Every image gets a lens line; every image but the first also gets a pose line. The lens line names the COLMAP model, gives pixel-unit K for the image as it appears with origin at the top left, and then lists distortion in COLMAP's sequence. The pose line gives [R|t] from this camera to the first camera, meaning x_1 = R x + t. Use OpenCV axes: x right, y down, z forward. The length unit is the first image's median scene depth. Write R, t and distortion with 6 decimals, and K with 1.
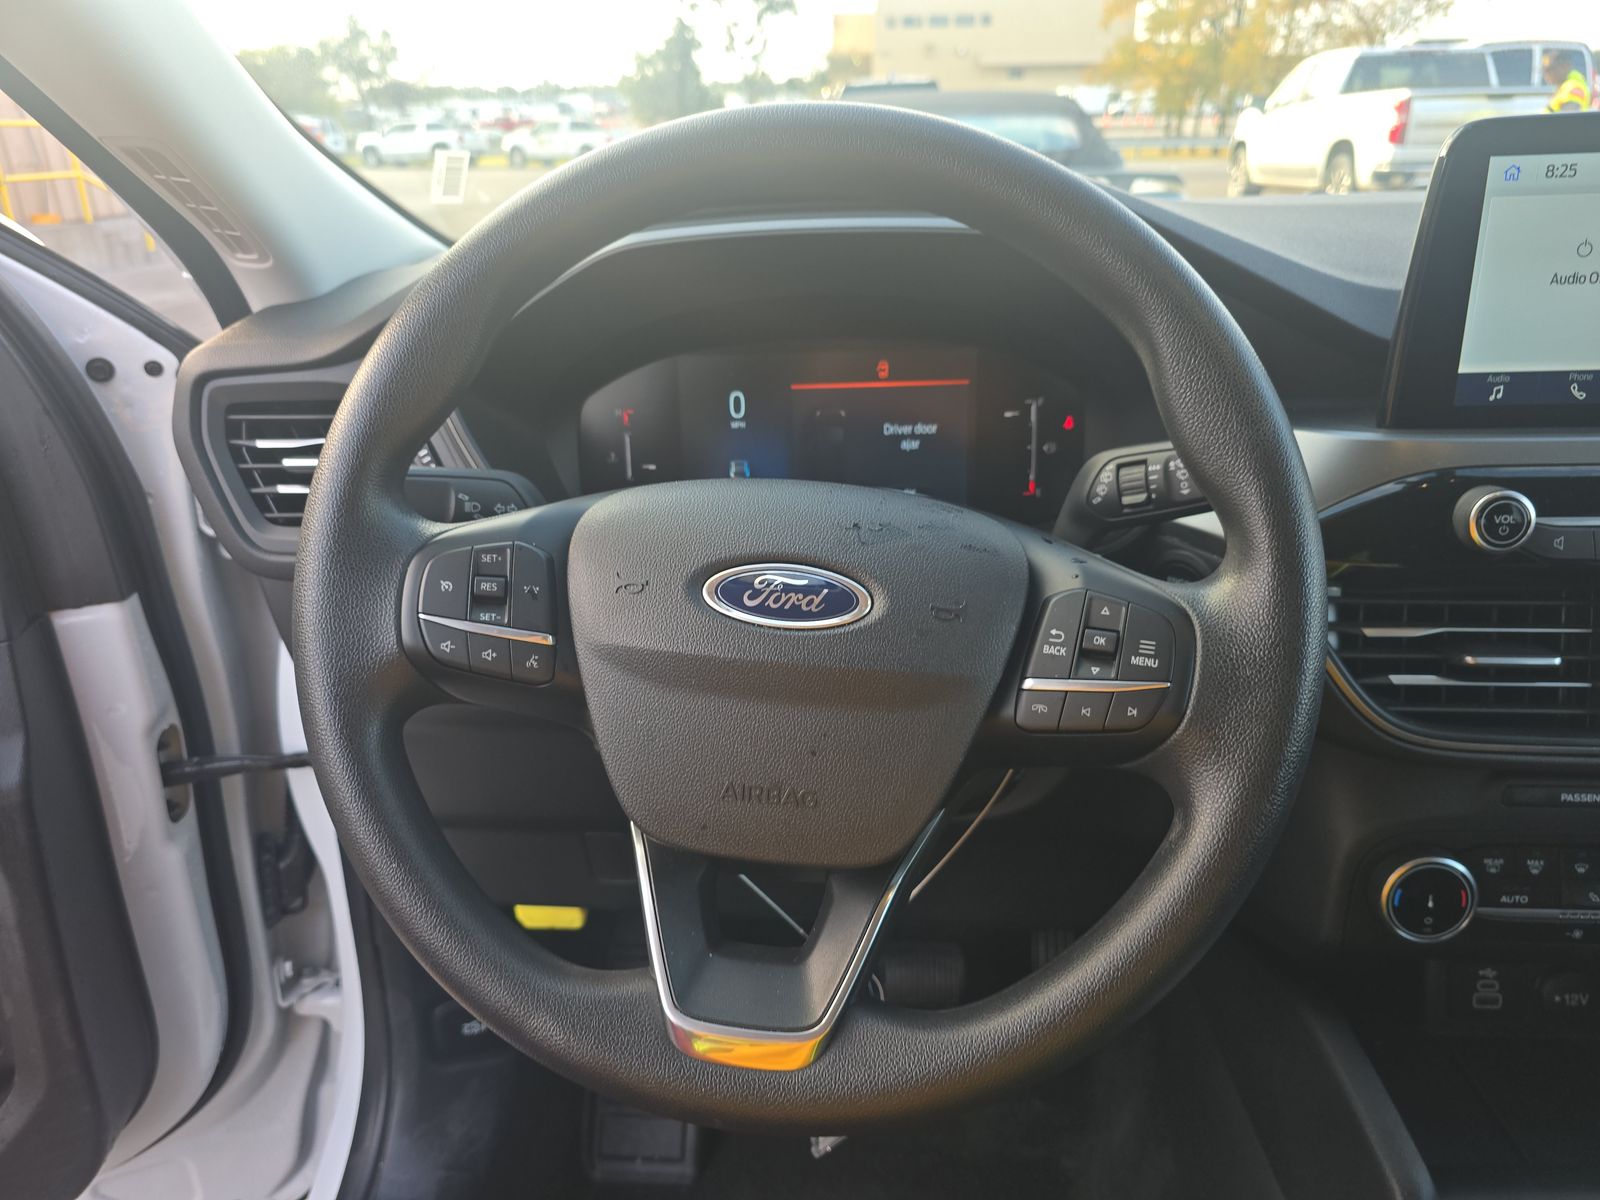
lens RADIAL K [[1061.6, 0, 800.0], [0, 1061.6, 600.0], [0, 0, 1]] dist [0.056736, -0.054671]
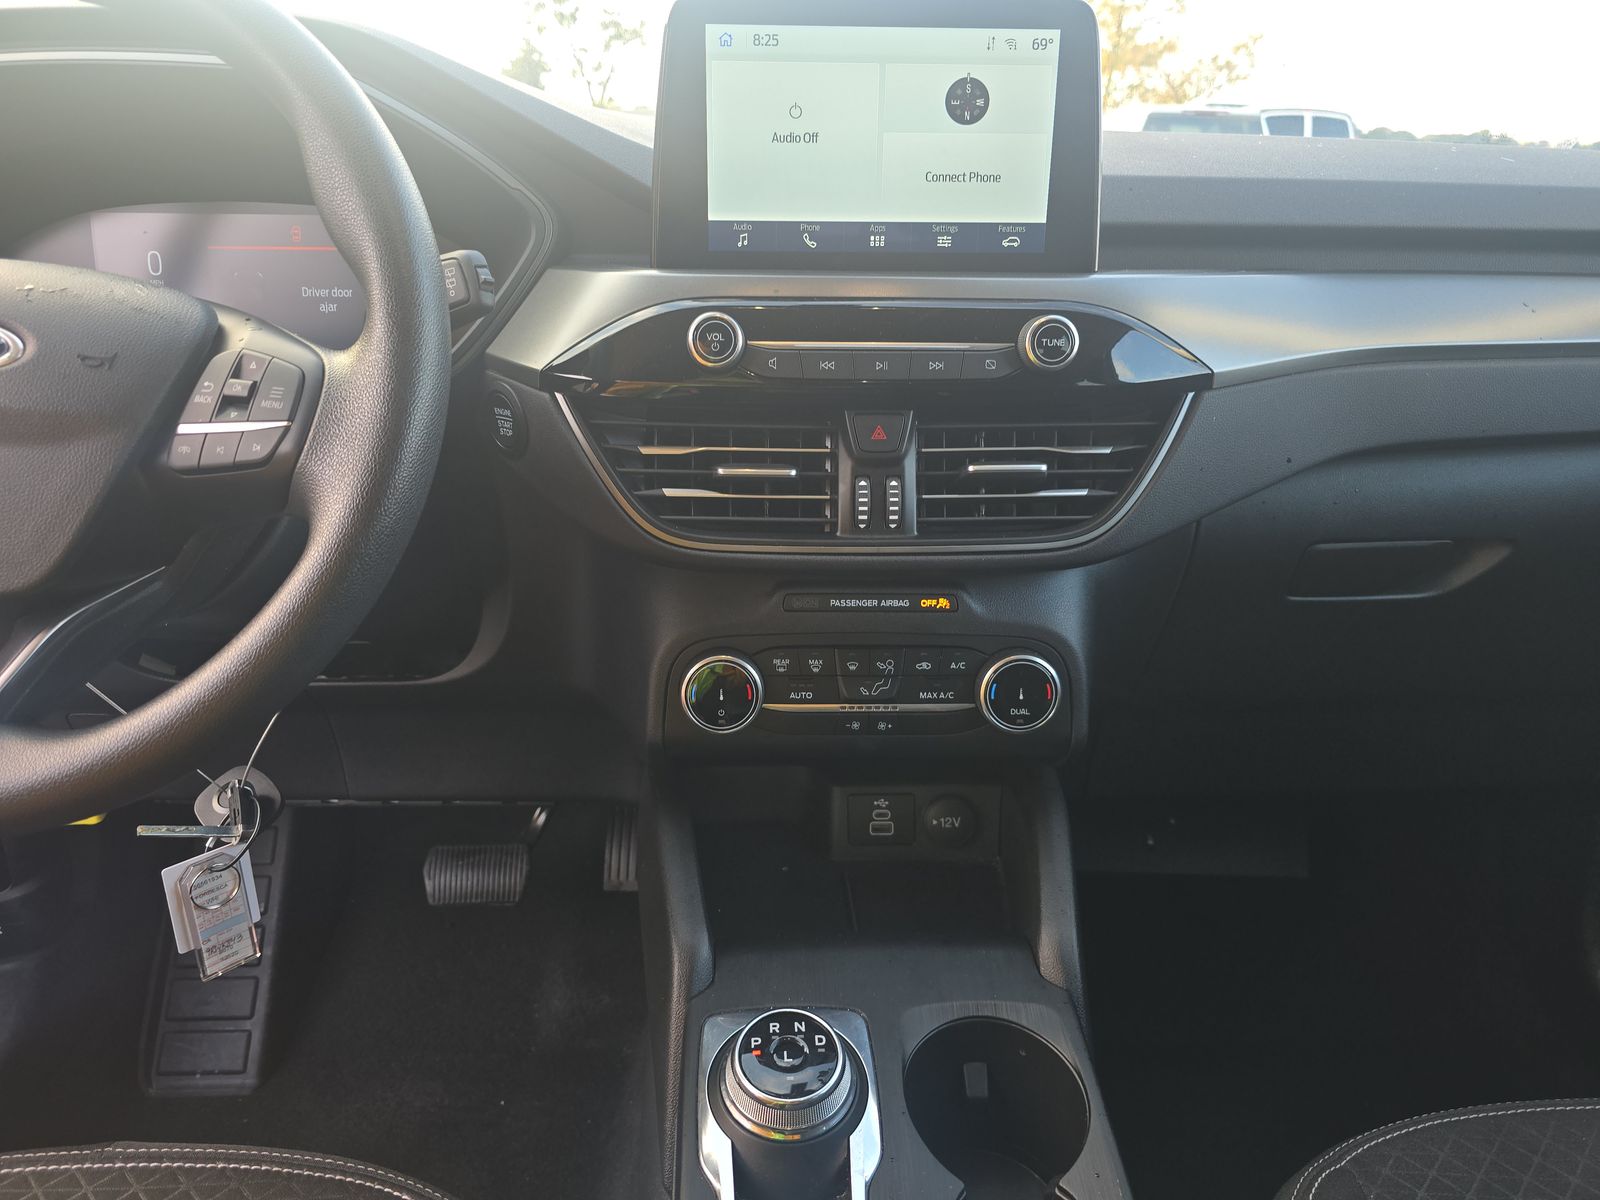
lens RADIAL K [[1062.1, 0, 793.1], [0, 1062.1, 608.8], [0, 0, 1]] dist [0.071631, -0.114067]
pose [[0.991621, 0.001602, 0.129168, 0.519655], [0.000977, 0.999801, -0.019904, 0.212498], [-0.129175, 0.019863, 0.991423, -0.127717]]
